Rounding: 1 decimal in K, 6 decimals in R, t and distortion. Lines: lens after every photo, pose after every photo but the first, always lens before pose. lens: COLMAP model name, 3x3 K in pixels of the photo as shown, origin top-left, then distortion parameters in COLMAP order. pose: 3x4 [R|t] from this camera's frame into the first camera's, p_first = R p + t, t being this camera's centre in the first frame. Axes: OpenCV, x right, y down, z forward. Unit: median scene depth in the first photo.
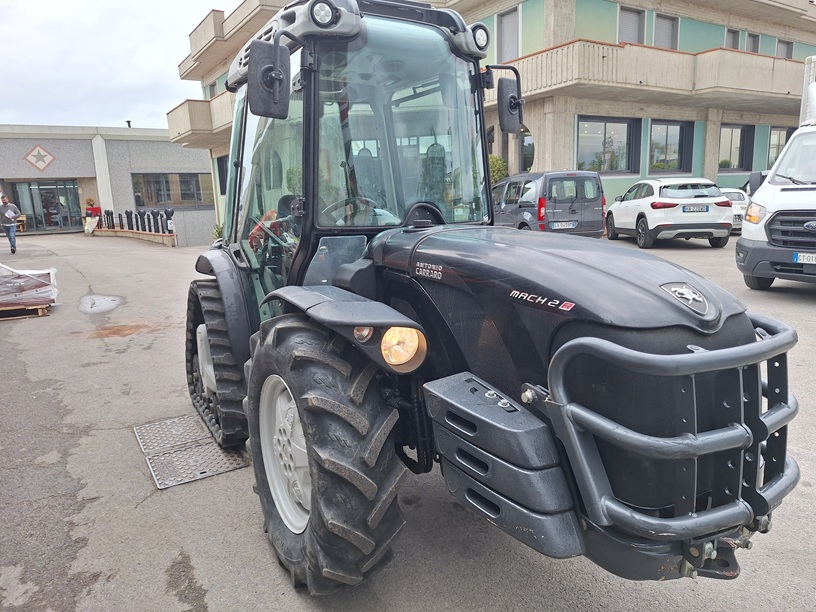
lens RADIAL K [[566.8, 0, 411.9], [0, 566.8, 303.4], [0, 0, 1]] dist [0.057353, -0.052850]
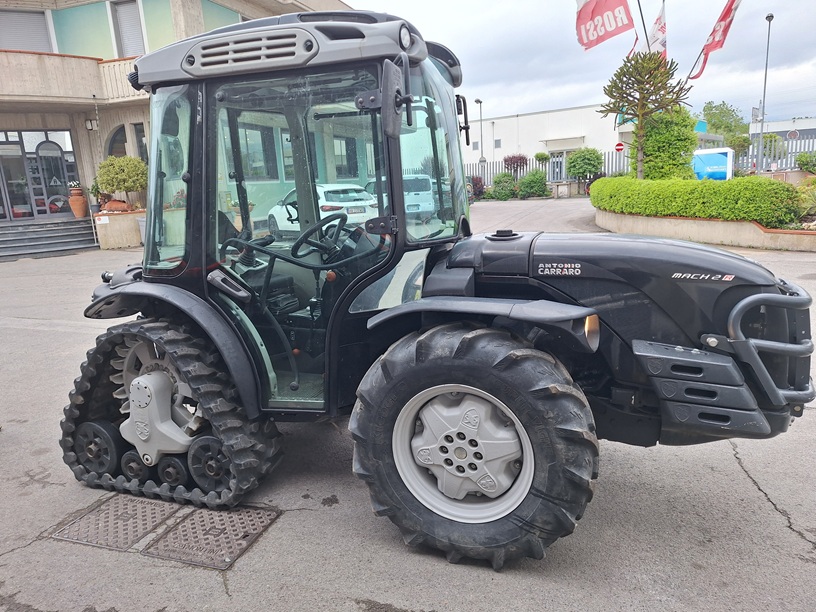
lens RADIAL K [[566.8, 0, 411.9], [0, 566.8, 303.4], [0, 0, 1]] dist [0.057353, -0.052850]
pose [[0.776889, -0.136138, 0.614744, -0.785919], [0.139269, 0.989317, 0.043086, -0.065455], [-0.614042, 0.052141, 0.787549, 0.182627]]
